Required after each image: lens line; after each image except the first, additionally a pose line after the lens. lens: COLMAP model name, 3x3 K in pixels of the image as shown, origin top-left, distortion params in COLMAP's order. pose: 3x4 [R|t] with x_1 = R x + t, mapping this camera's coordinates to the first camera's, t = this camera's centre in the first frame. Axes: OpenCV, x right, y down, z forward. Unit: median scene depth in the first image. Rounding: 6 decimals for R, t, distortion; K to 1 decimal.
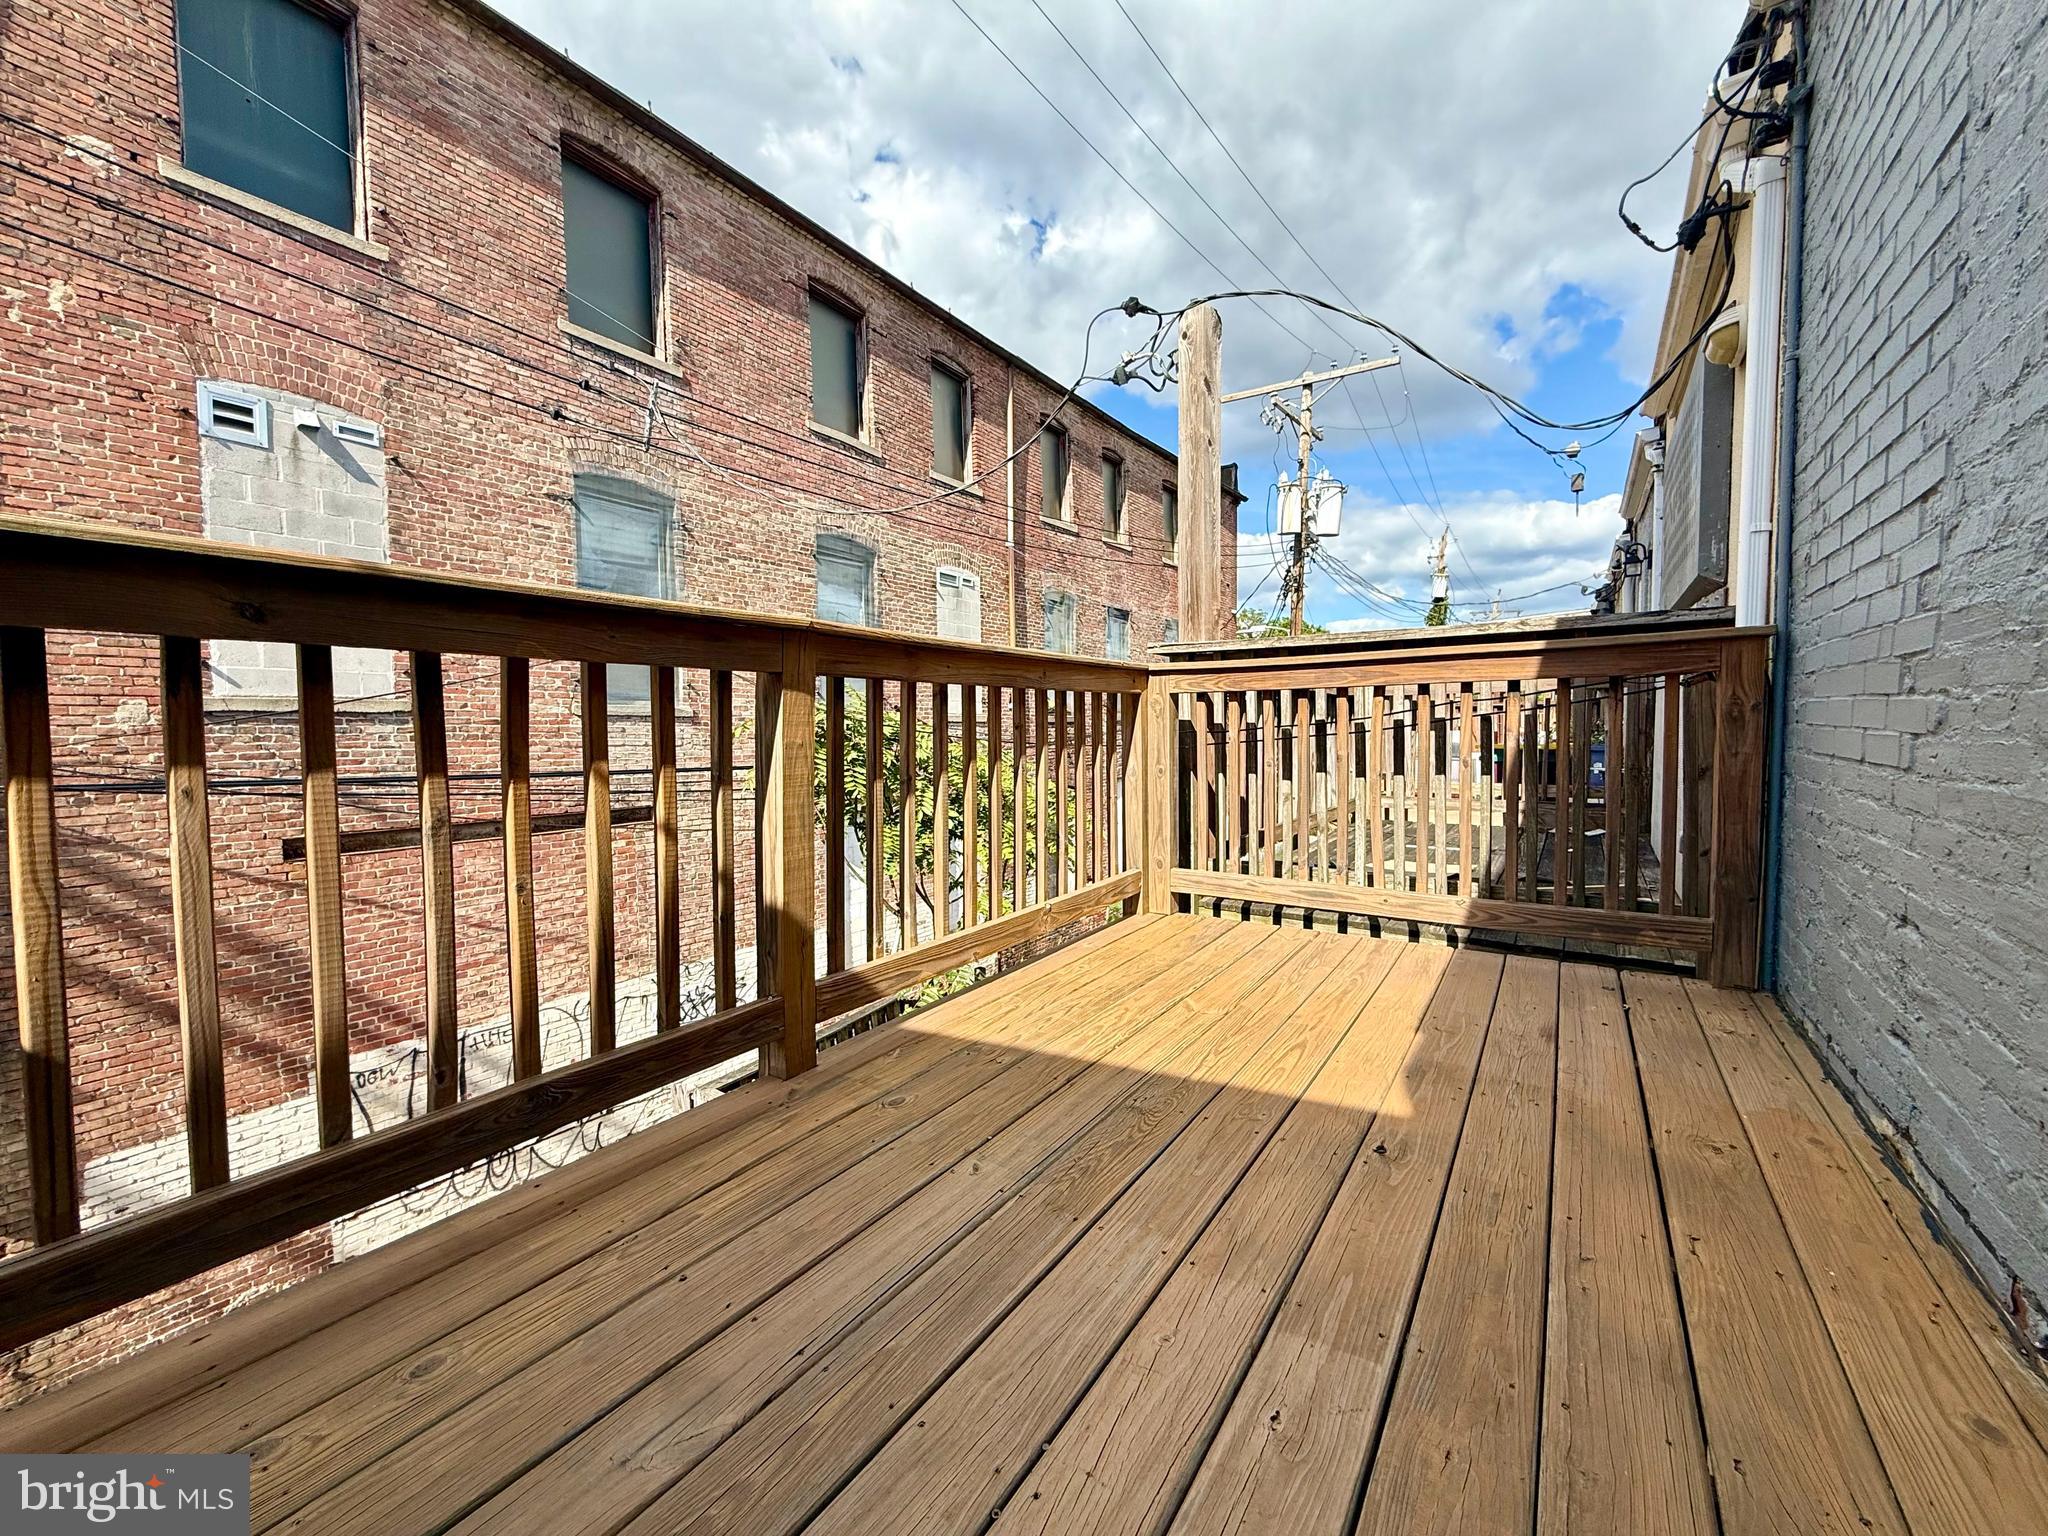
lens RADIAL K [[851.3, 0, 1018.8], [0, 851.3, 766.8], [0, 0, 1]] dist [-0.000182, 0.000131]
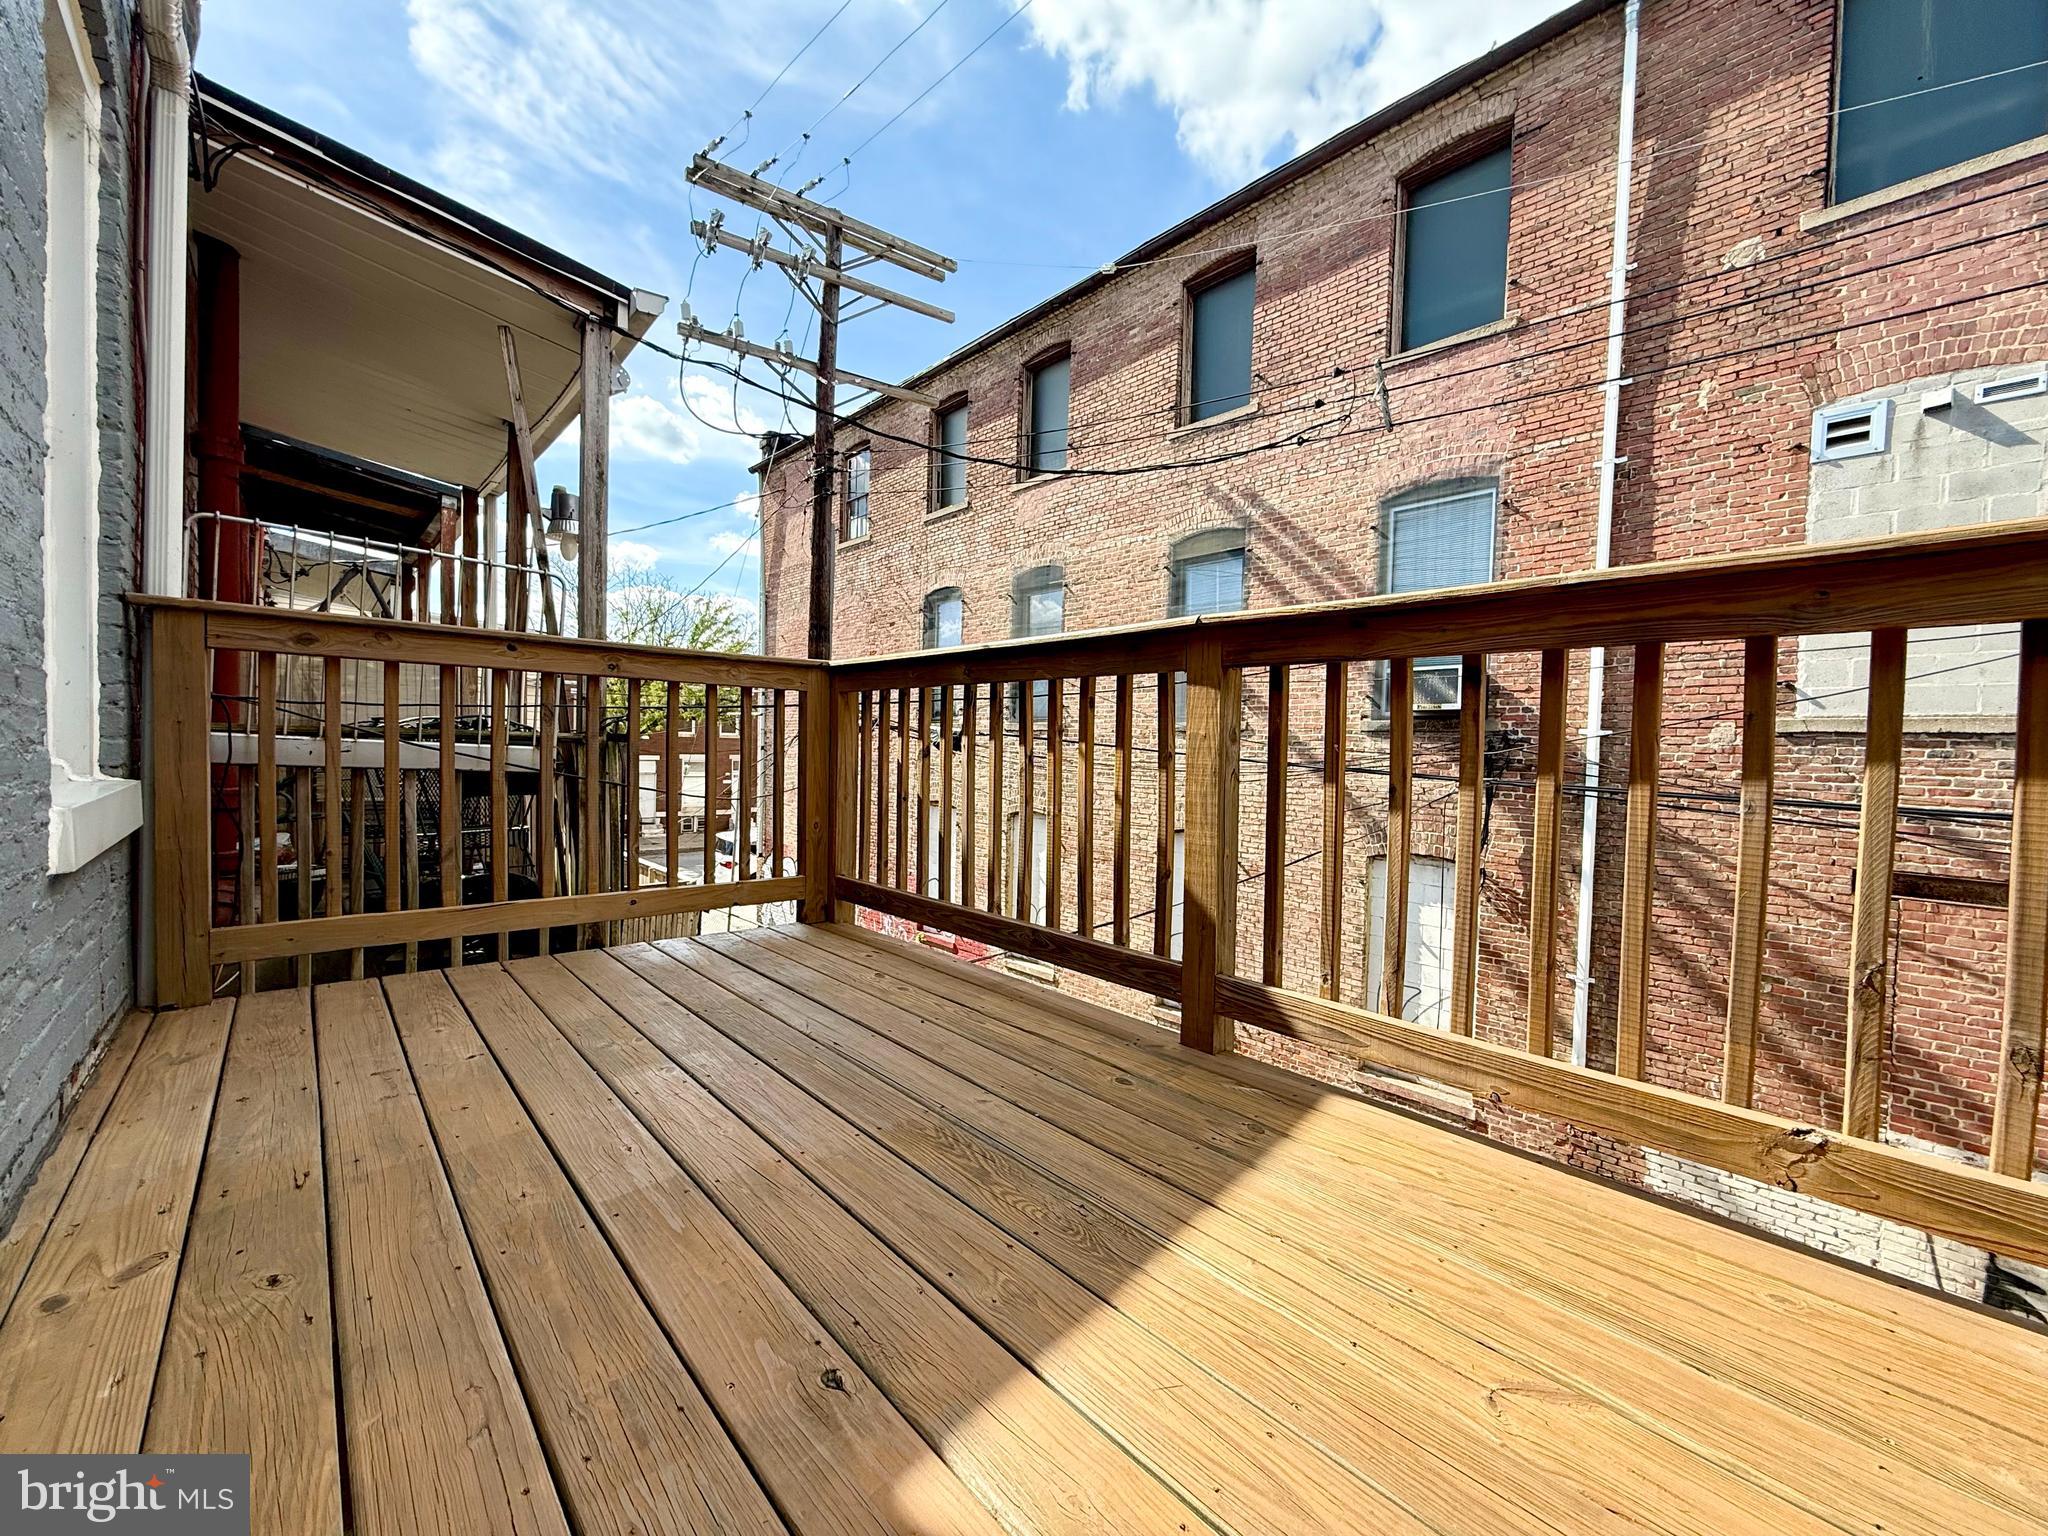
lens RADIAL K [[851.3, 0, 1018.8], [0, 851.3, 766.8], [0, 0, 1]] dist [-0.000182, 0.000131]
pose [[-0.281216, 0.025282, -0.959311, 0.317531], [-0.068391, 0.996583, 0.046313, -0.008018], [0.957204, 0.078632, -0.278526, 0.417177]]
